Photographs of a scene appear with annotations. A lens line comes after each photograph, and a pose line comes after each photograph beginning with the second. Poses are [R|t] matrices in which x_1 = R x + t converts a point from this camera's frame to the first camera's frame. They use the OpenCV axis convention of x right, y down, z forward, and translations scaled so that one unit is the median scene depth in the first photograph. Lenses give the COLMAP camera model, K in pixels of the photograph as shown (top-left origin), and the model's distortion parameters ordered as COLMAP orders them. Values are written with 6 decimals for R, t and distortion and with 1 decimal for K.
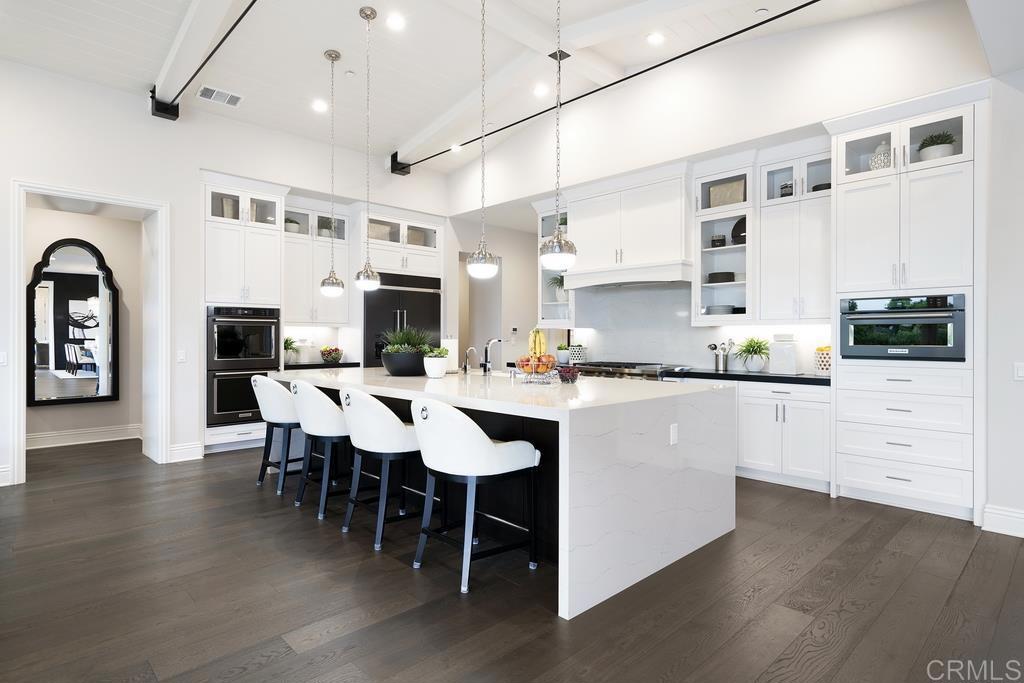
lens RADIAL K [[542.0, 0, 507.8], [0, 542.0, 344.9], [0, 0, 1]] dist [0.001175, -0.000018]
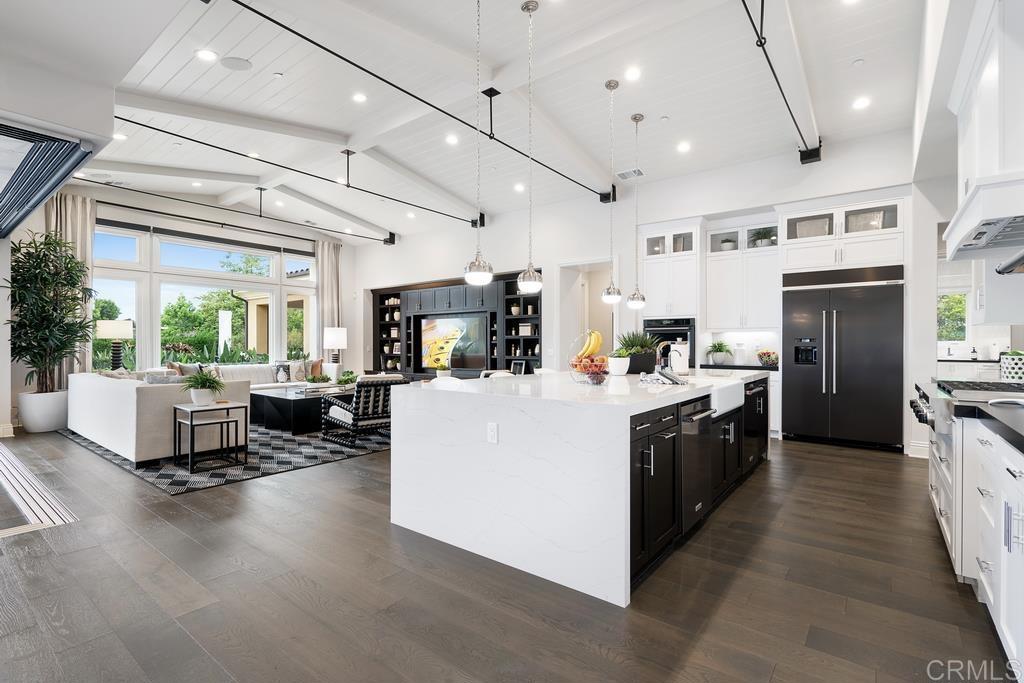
lens RADIAL K [[467.1, 0, 521.6], [0, 467.1, 340.3], [0, 0, 1]] dist [-0.010348, 0.000352]
pose [[0.168885, -0.004349, -0.985626, 0.541820], [-0.011562, 0.999913, -0.006393, -0.005570], [0.985568, 0.012476, 0.168820, 0.434663]]
